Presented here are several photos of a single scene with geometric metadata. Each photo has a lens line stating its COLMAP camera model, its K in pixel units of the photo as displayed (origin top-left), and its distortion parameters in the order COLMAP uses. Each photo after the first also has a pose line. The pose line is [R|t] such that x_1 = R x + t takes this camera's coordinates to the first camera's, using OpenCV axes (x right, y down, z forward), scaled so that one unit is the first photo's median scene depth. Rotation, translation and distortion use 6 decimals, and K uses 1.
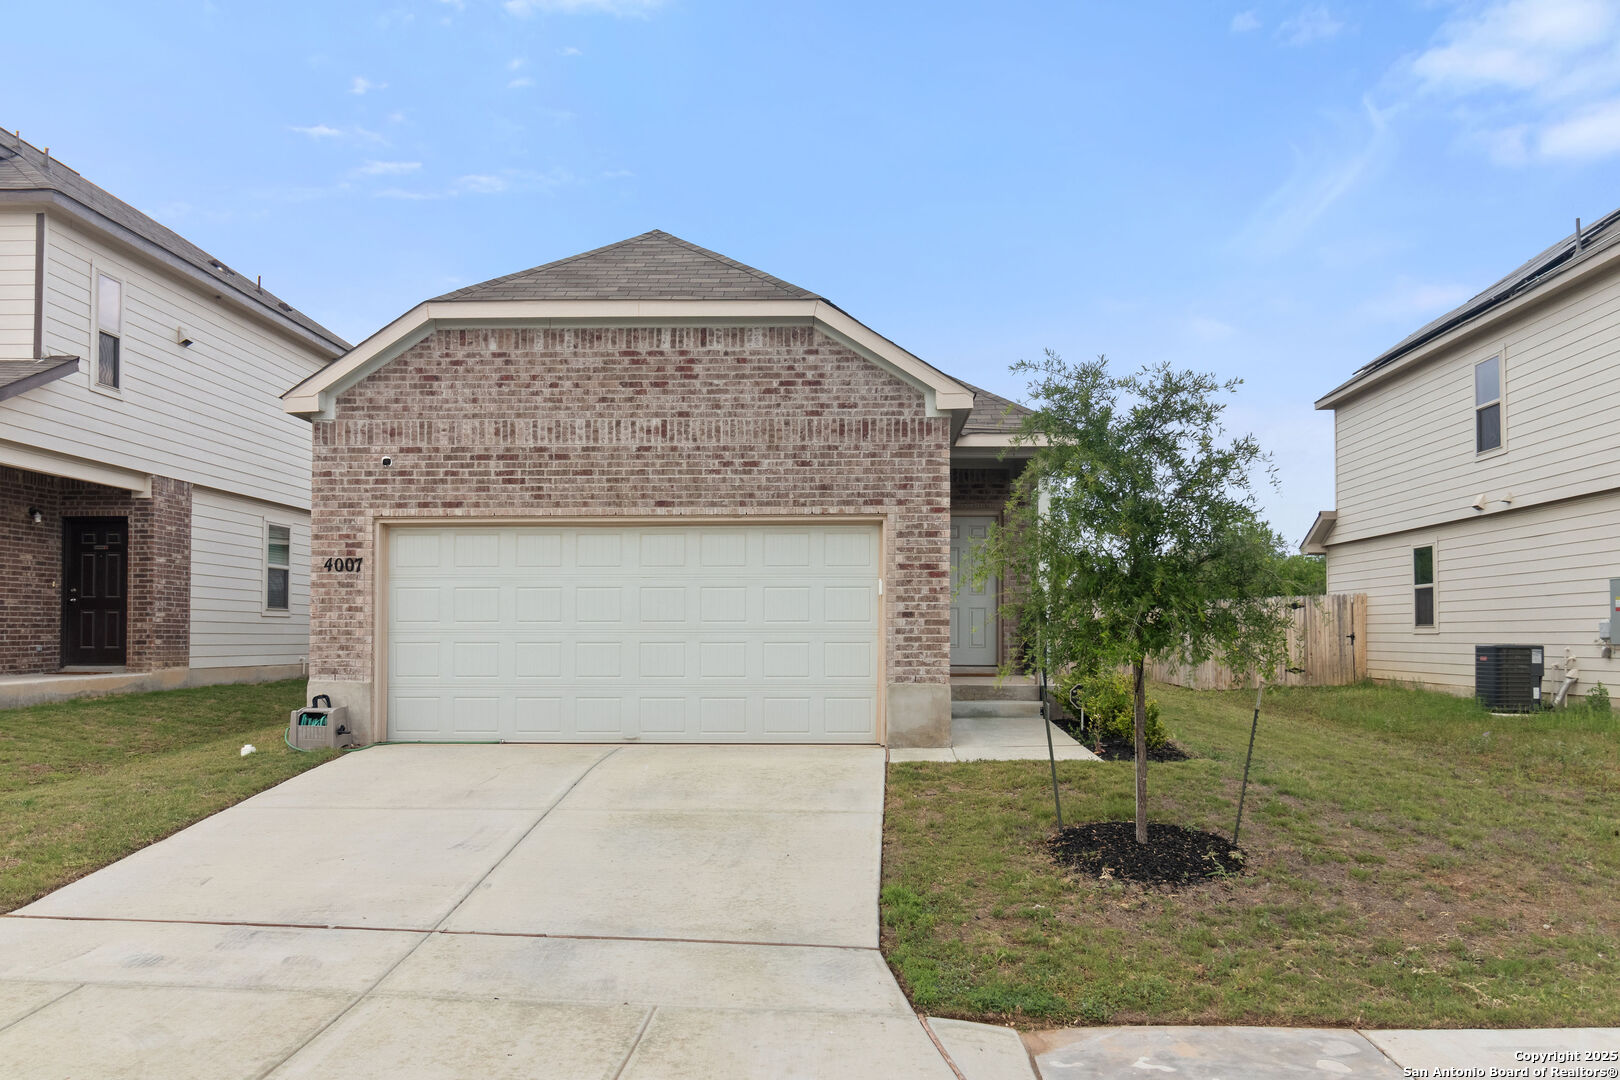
lens RADIAL K [[1342.2, 0, 808.8], [0, 1342.2, 547.1], [0, 0, 1]] dist [-0.015420, -0.010941]
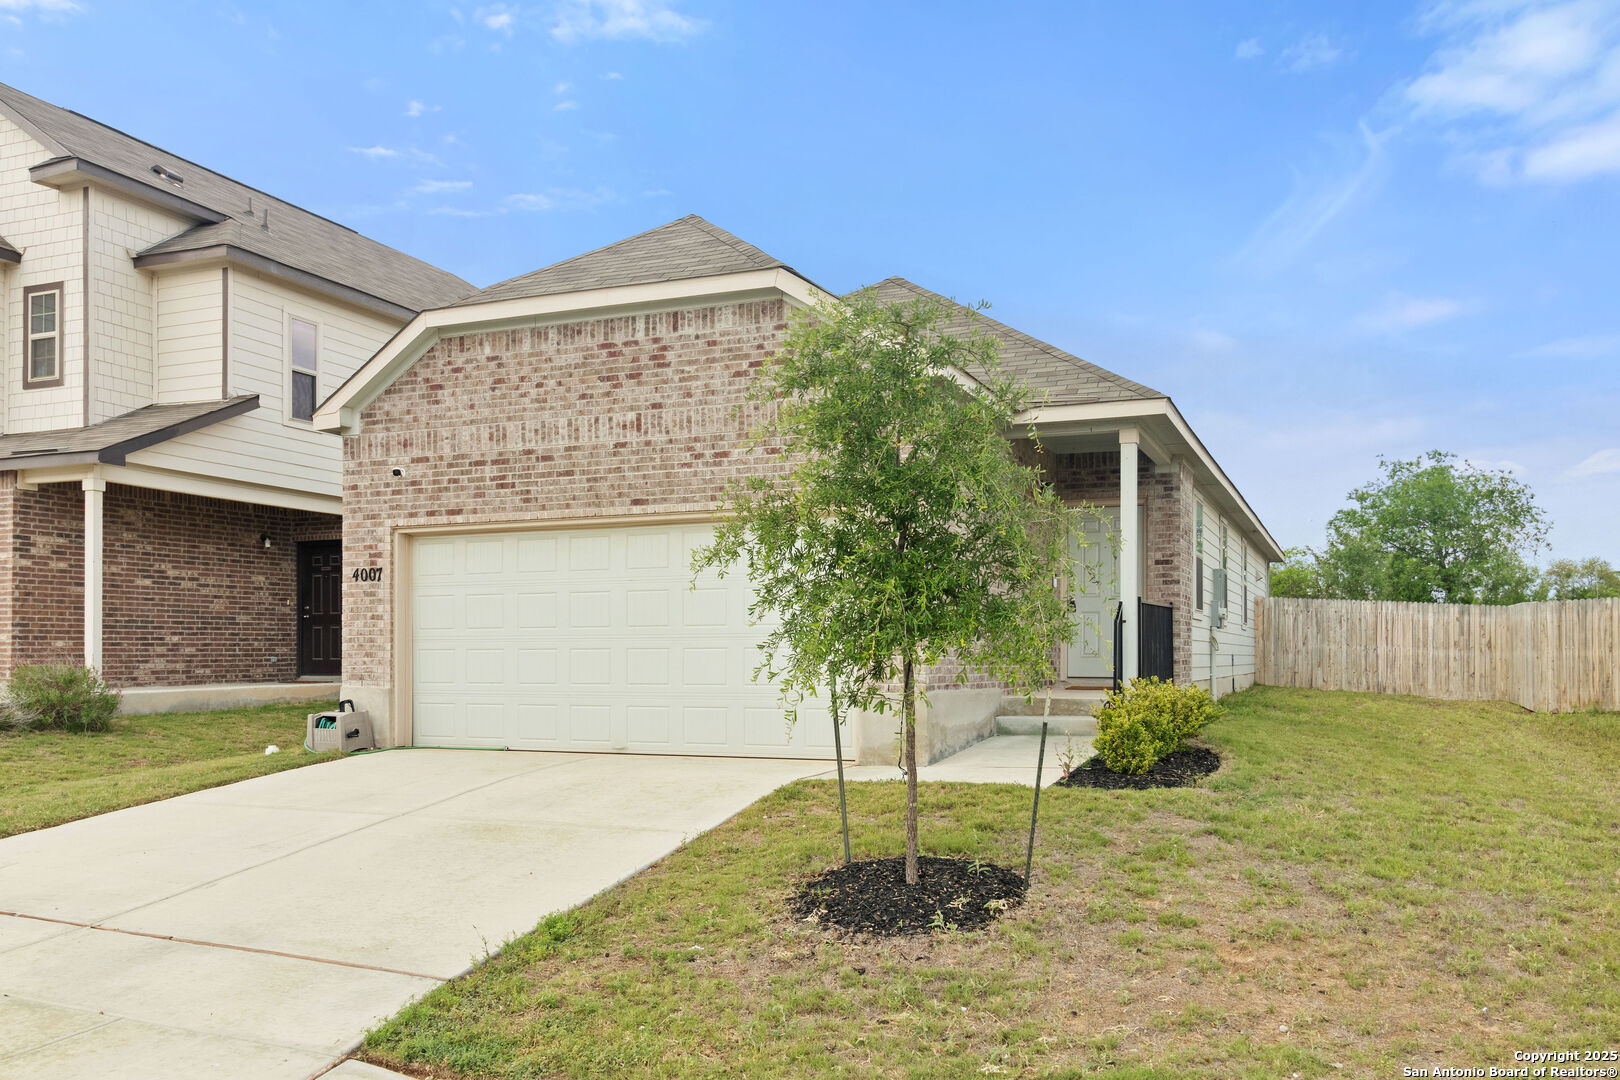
lens RADIAL K [[1342.2, 0, 787.8], [0, 1342.2, 606.8], [0, 0, 1]] dist [-0.015420, -0.010941]
pose [[0.932836, -0.014596, -0.360005, 0.326576], [0.025039, 0.999390, 0.024360, 0.020972], [0.359430, -0.031738, 0.932632, 0.151252]]
